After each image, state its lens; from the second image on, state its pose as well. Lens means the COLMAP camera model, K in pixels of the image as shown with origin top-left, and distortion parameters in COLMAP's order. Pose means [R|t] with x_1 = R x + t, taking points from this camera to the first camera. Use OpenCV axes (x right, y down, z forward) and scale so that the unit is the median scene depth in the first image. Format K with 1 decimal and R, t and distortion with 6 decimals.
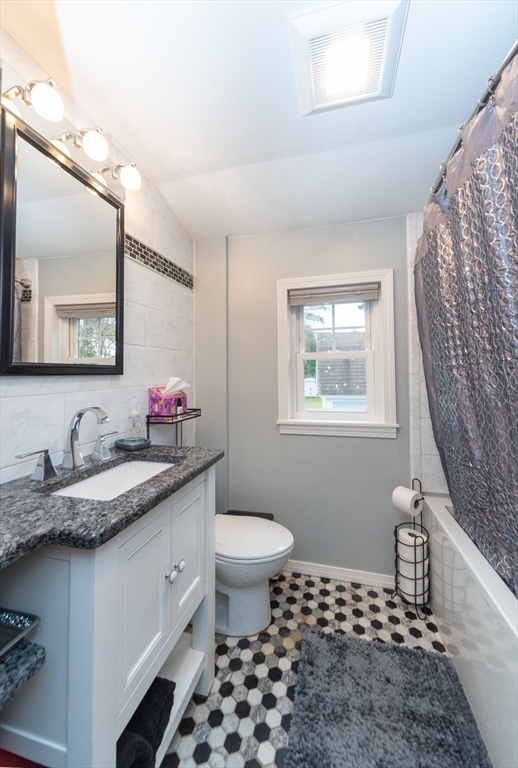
lens RADIAL K [[299.0, 0, 262.8], [0, 299.0, 362.0], [0, 0, 1]] dist [-0.002082, -0.000007]
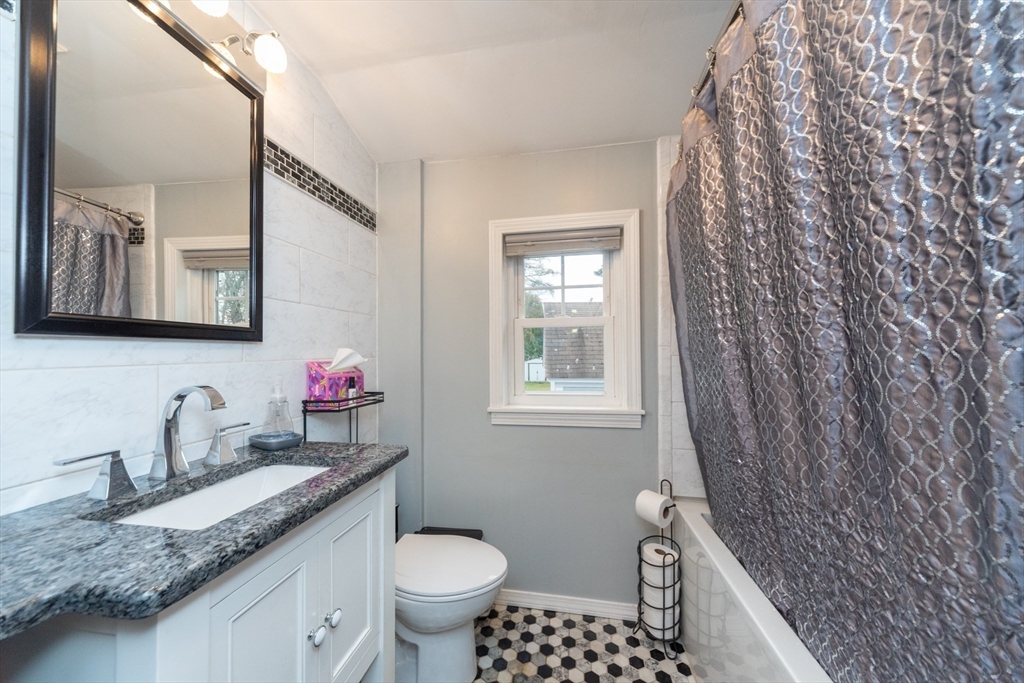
lens RADIAL K [[353.9, 0, 510.2], [0, 353.9, 349.2], [0, 0, 1]] dist [0.001183, -0.000184]
pose [[0.997120, 0.003746, 0.075753, 0.040209], [-0.004929, 0.999869, 0.015430, 0.039921], [-0.075685, -0.015759, 0.997007, 0.121819]]
